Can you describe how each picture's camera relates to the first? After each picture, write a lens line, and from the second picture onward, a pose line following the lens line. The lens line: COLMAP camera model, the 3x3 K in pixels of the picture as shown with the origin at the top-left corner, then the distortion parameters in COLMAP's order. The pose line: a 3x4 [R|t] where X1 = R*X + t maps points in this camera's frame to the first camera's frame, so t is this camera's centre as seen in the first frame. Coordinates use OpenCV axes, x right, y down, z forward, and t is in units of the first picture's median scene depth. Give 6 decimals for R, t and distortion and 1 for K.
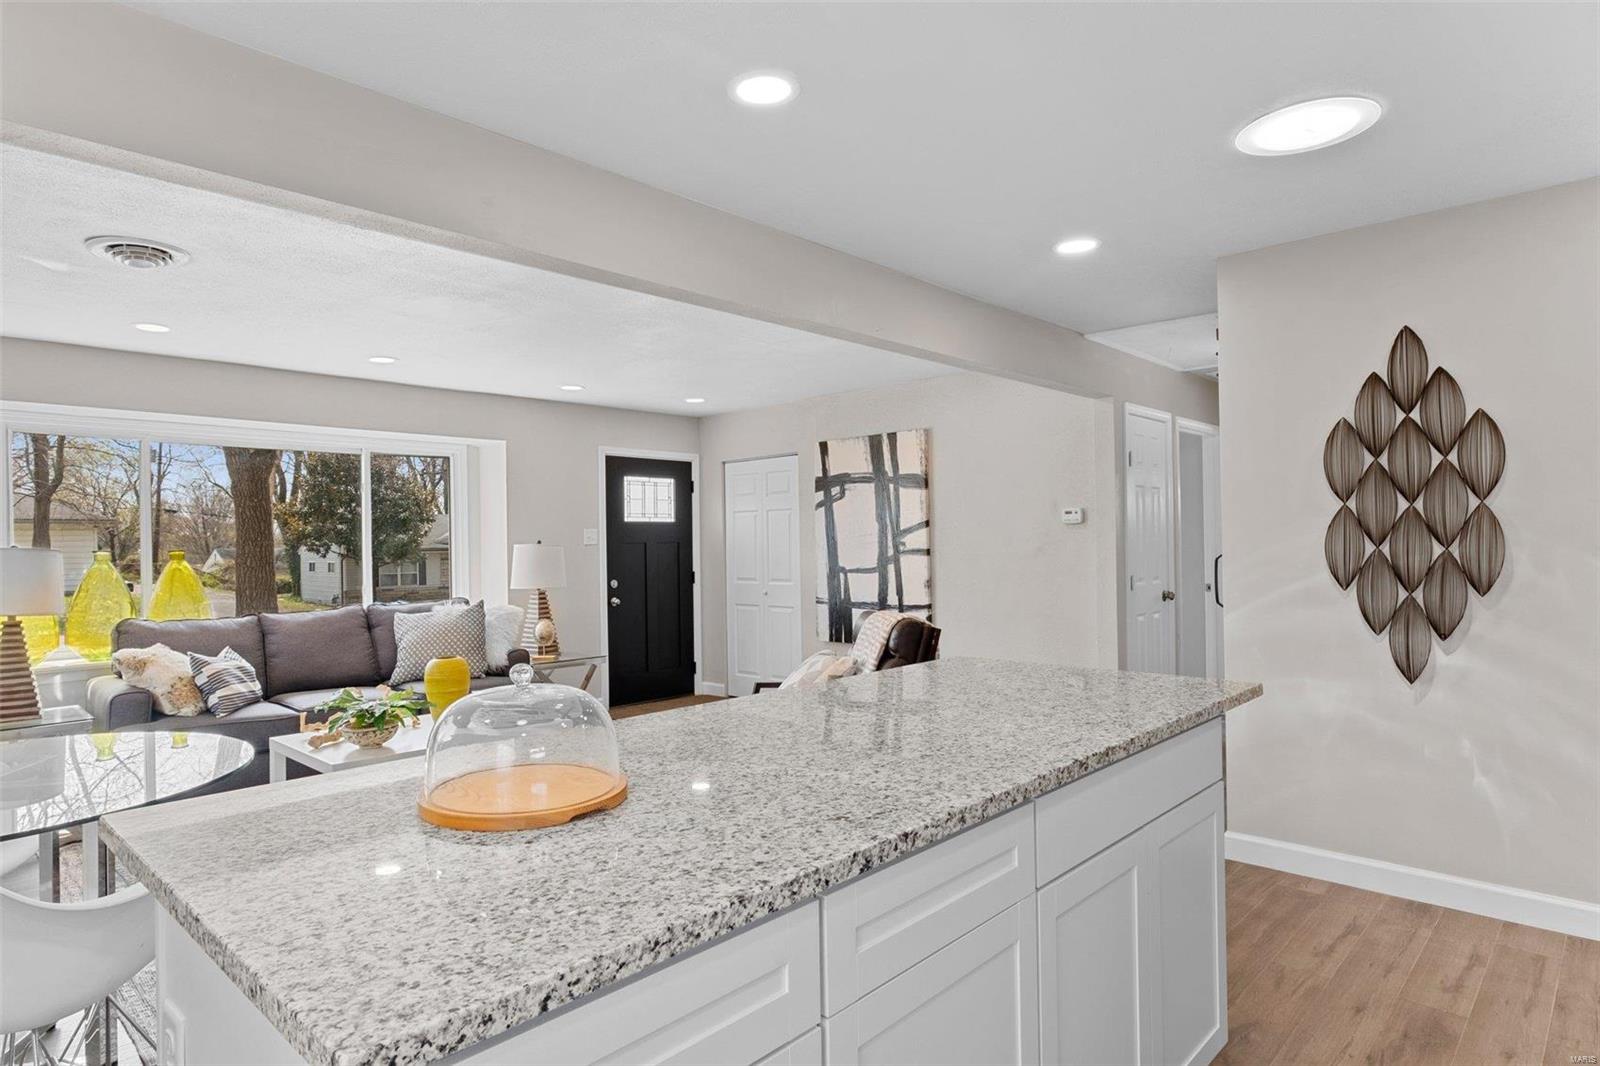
lens RADIAL K [[903.4, 0, 781.3], [0, 903.4, 541.1], [0, 0, 1]] dist [-0.012149, 0.015519]
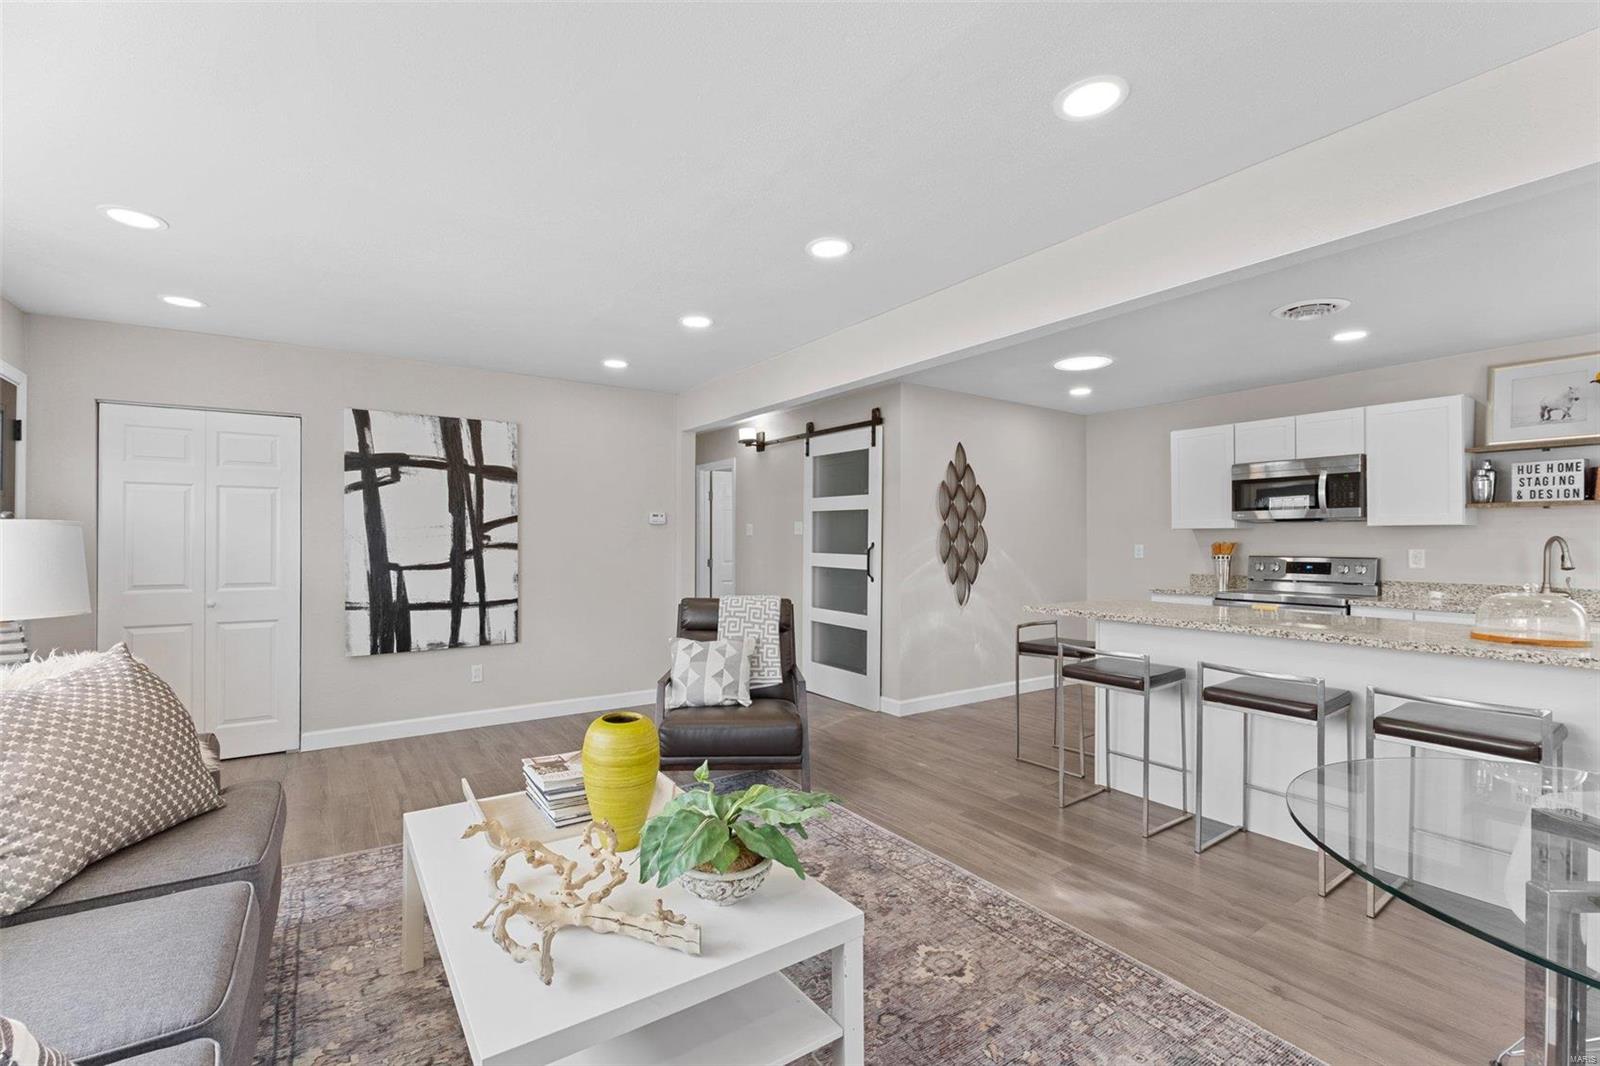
lens RADIAL K [[693.4, 0, 782.5], [0, 693.4, 538.9], [0, 0, 1]] dist [-0.006622, -0.000156]
pose [[0.207437, 0.020968, 0.978024, -0.518329], [-0.008577, 0.999771, -0.019615, 0.016044], [-0.978211, -0.004319, 0.207570, 0.537477]]
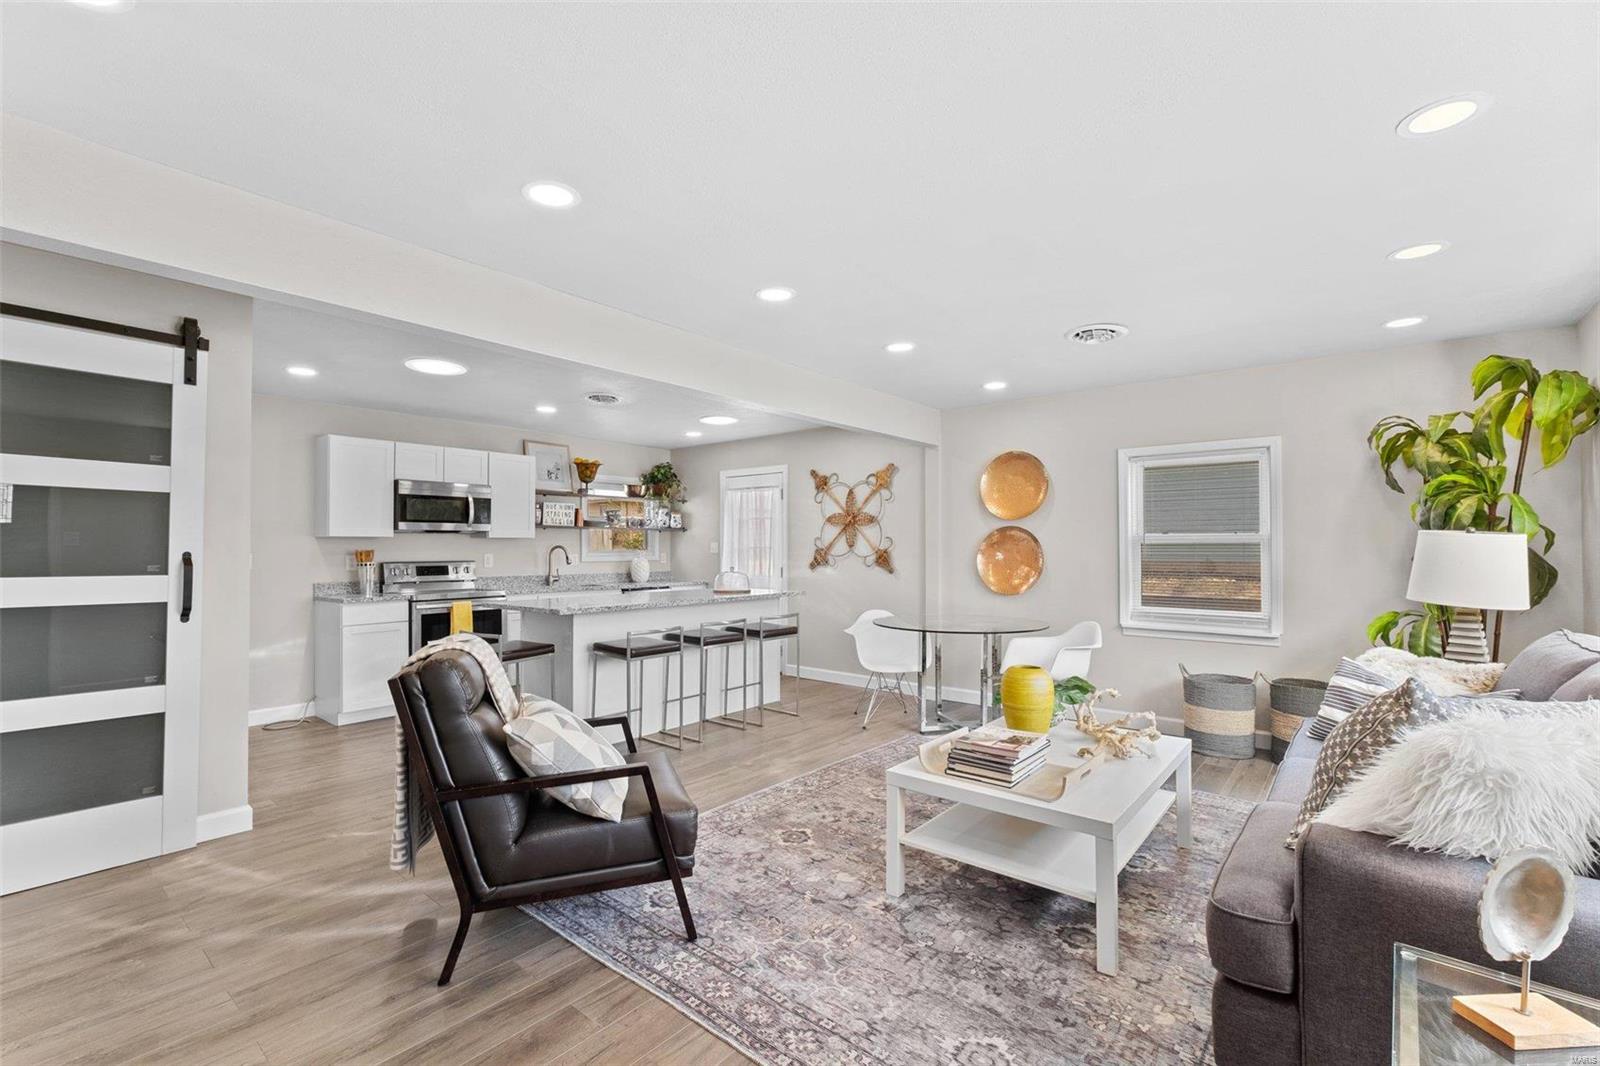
lens RADIAL K [[693.4, 0, 782.5], [0, 693.4, 538.9], [0, 0, 1]] dist [-0.006622, -0.000156]
pose [[-0.997577, 0.018426, -0.067087, -0.066626], [0.019552, 0.999678, -0.016160, 0.009777], [0.066768, -0.017432, -0.997616, 1.087100]]
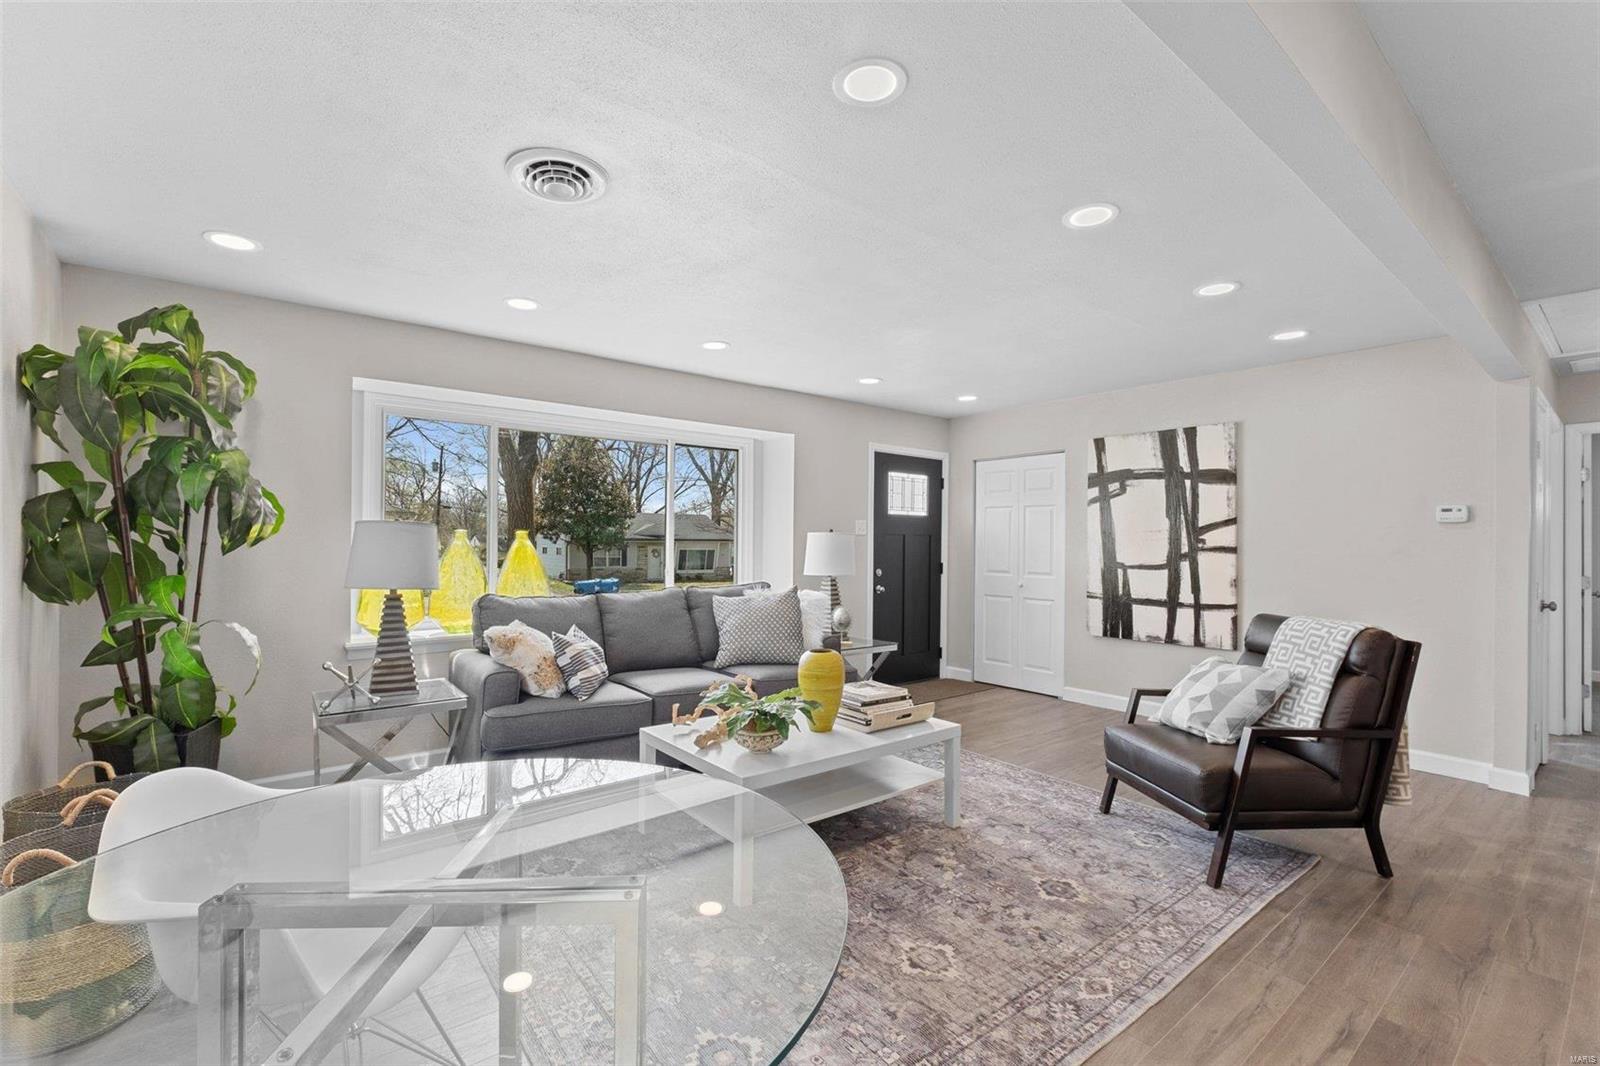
lens RADIAL K [[695.1, 0, 783.6], [0, 695.1, 539.9], [0, 0, 1]] dist [-0.007071, 0.001150]
pose [[0.990259, 0.024146, -0.137130, -0.209329], [-0.023865, 0.999708, 0.003690, 0.009851], [0.137179, -0.000381, 0.990546, 0.195260]]
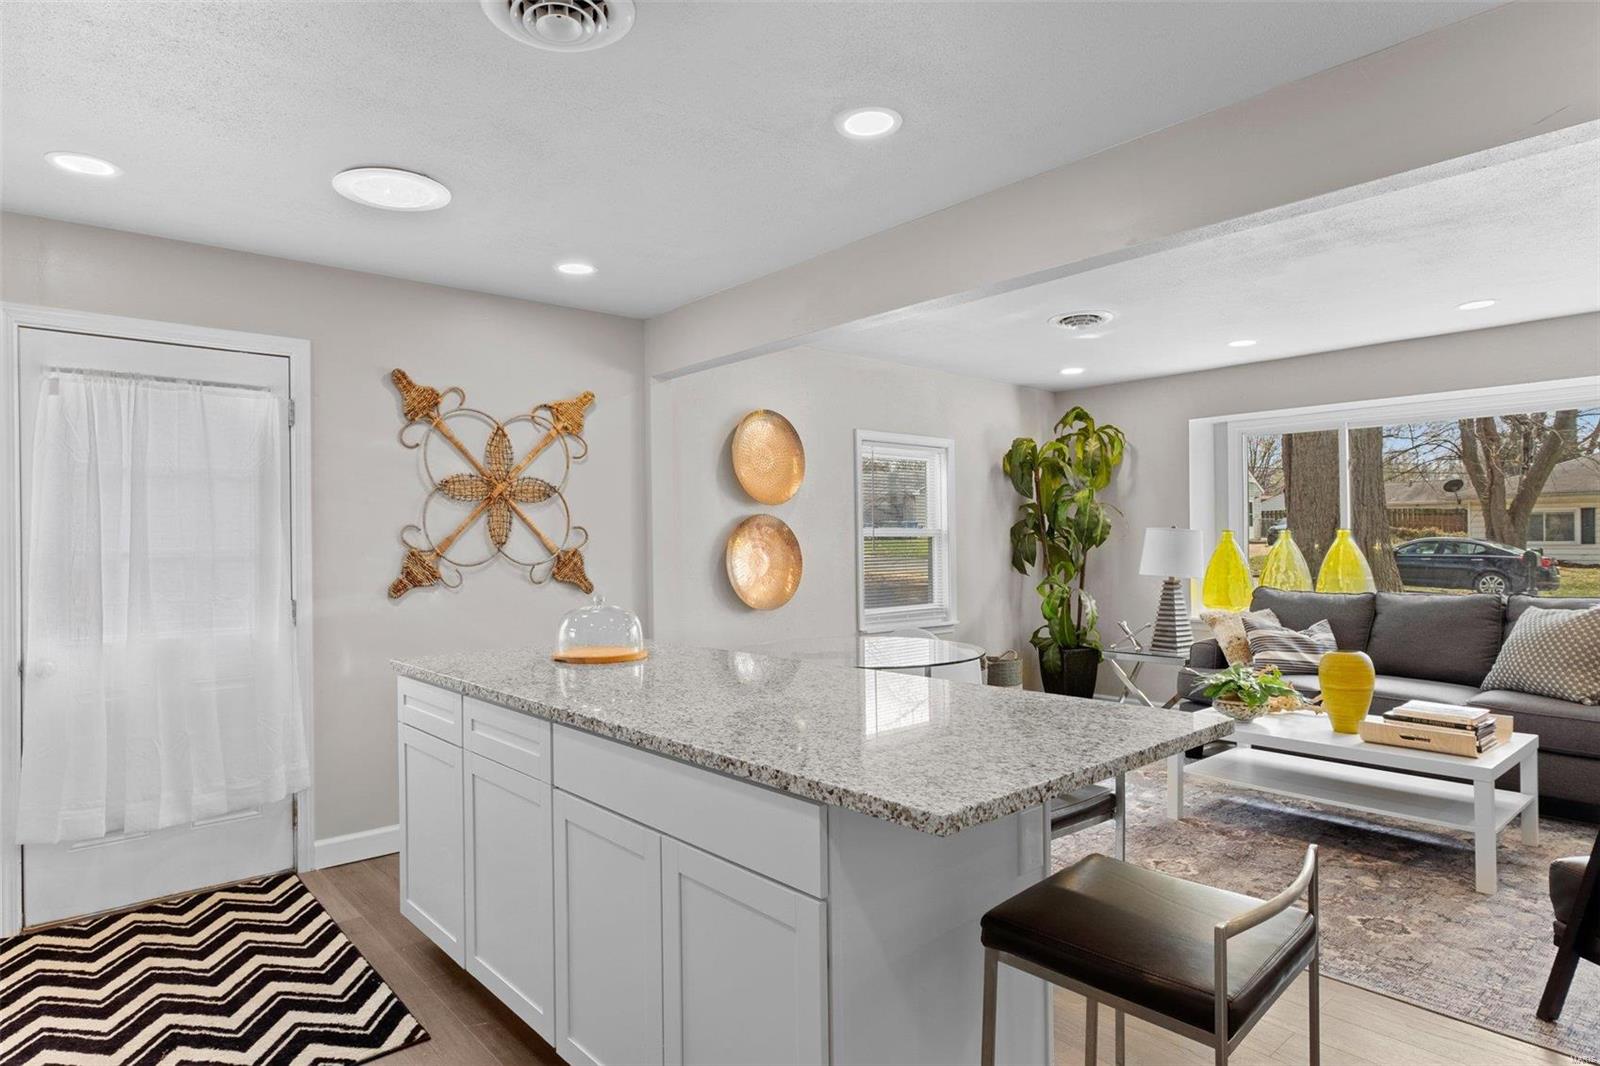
lens RADIAL K [[903.4, 0, 781.3], [0, 903.4, 541.1], [0, 0, 1]] dist [-0.012149, 0.015519]
pose [[-0.093065, 0.020276, -0.995454, 0.385253], [0.015900, 0.999695, 0.018876, -0.005007], [0.995533, -0.014071, -0.093359, 0.347162]]
